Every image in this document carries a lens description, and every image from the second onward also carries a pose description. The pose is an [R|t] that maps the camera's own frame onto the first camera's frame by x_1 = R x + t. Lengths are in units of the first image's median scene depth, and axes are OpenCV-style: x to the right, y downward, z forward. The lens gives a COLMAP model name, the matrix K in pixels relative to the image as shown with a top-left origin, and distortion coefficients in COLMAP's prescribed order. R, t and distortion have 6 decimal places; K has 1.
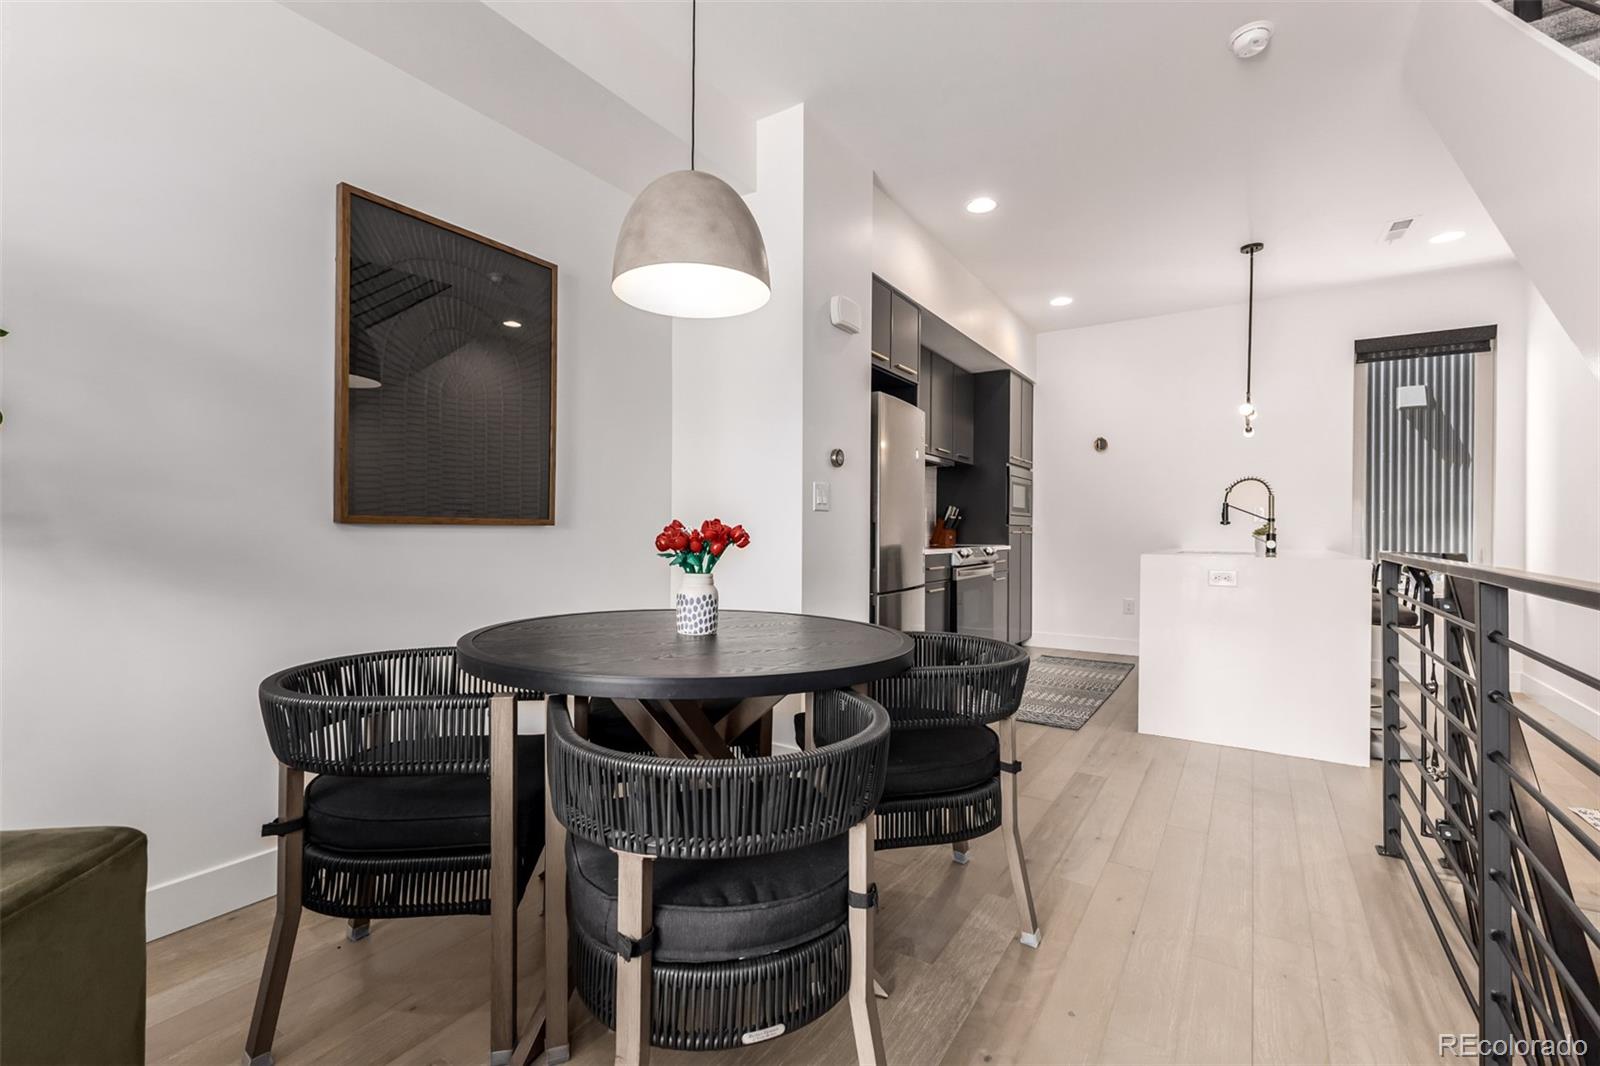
lens RADIAL K [[694.6, 0, 801.7], [0, 694.6, 532.2], [0, 0, 1]] dist [0.010367, -0.002631]
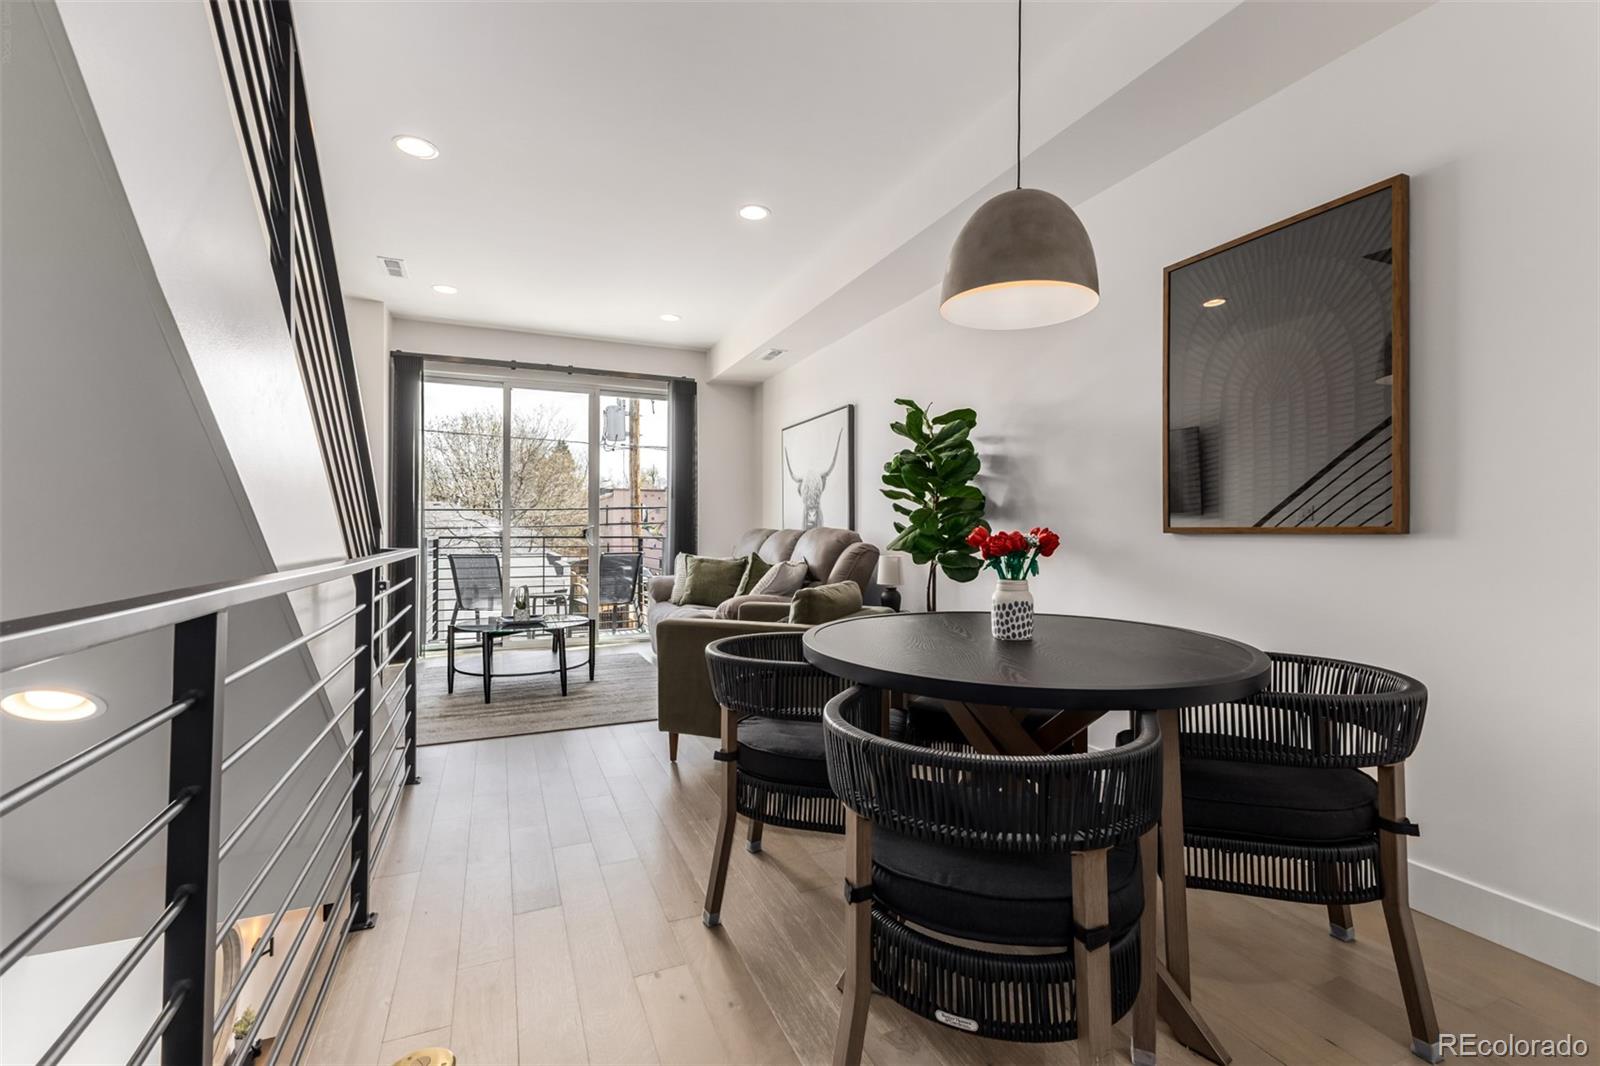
lens RADIAL K [[694.6, 0, 796.6], [0, 694.6, 522.5], [0, 0, 1]] dist [0.010367, -0.002631]
pose [[-0.554655, -0.020773, -0.831821, 0.340767], [-0.009158, 0.999780, -0.018861, -0.001159], [0.832030, -0.002844, -0.554723, 0.504312]]
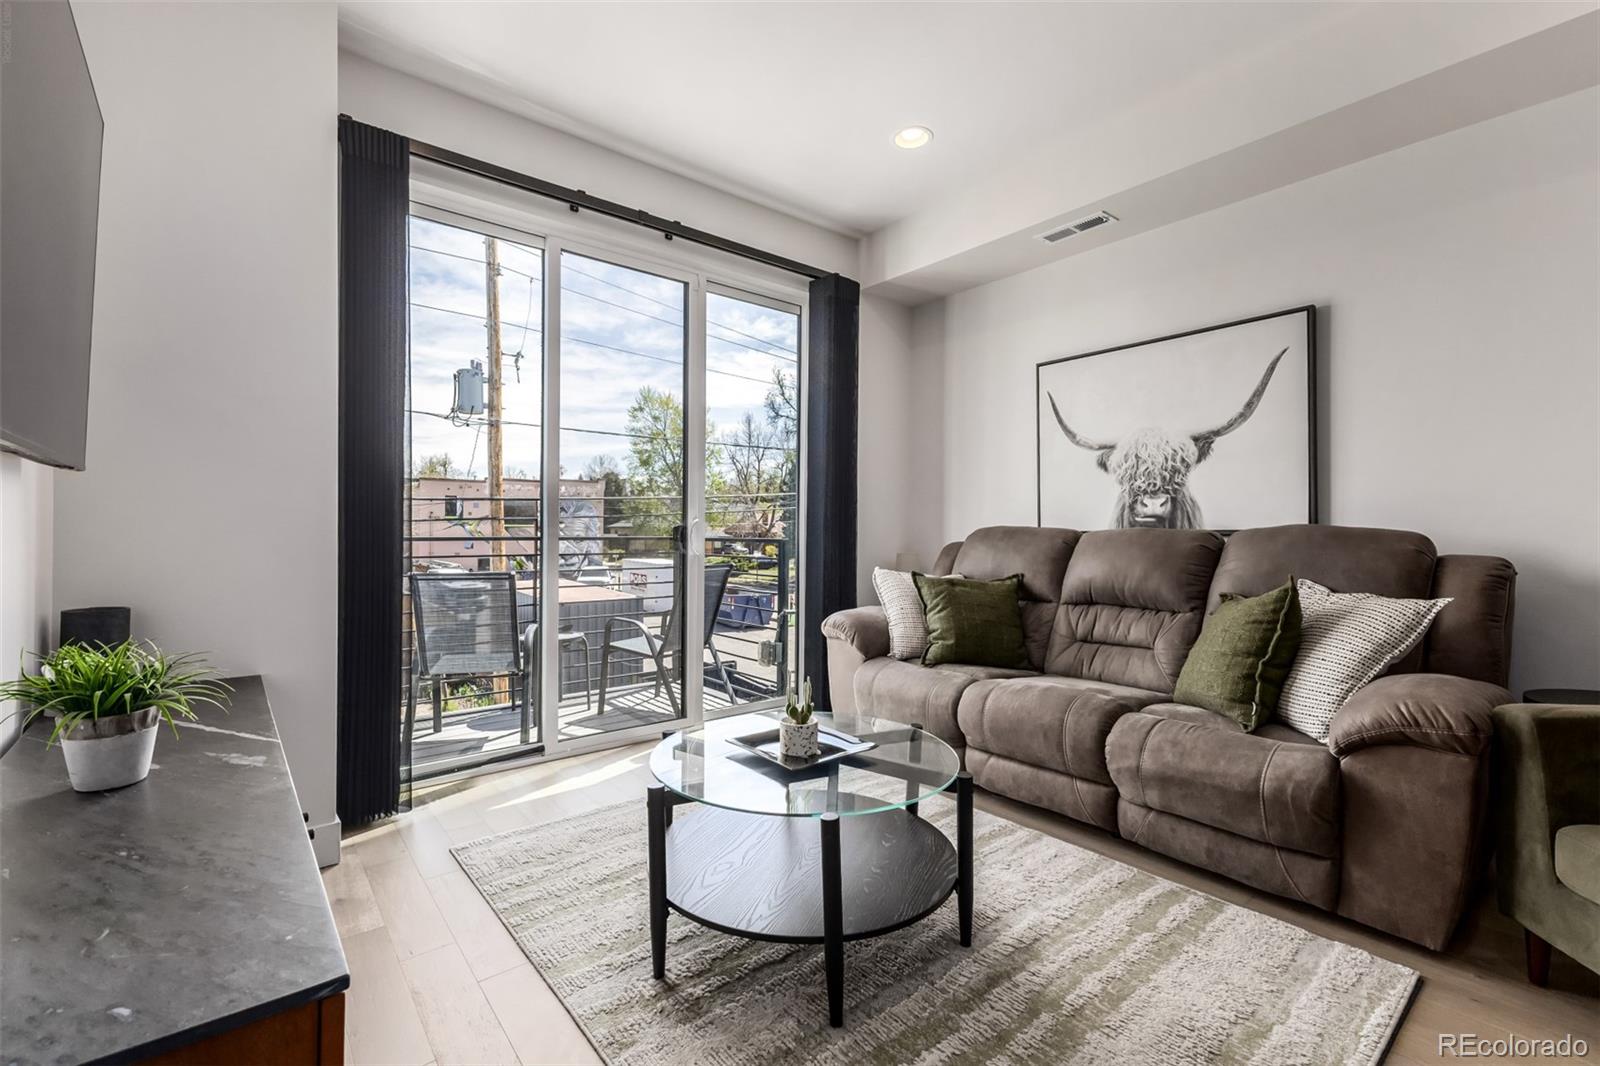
lens RADIAL K [[694.6, 0, 799.9], [0, 694.6, 528.9], [0, 0, 1]] dist [0.010367, -0.002631]
pose [[-0.312142, -0.013839, -0.949935, 0.114928], [-0.013750, 0.999855, -0.010049, -0.000127], [0.949936, 0.009925, -0.312287, -0.248899]]
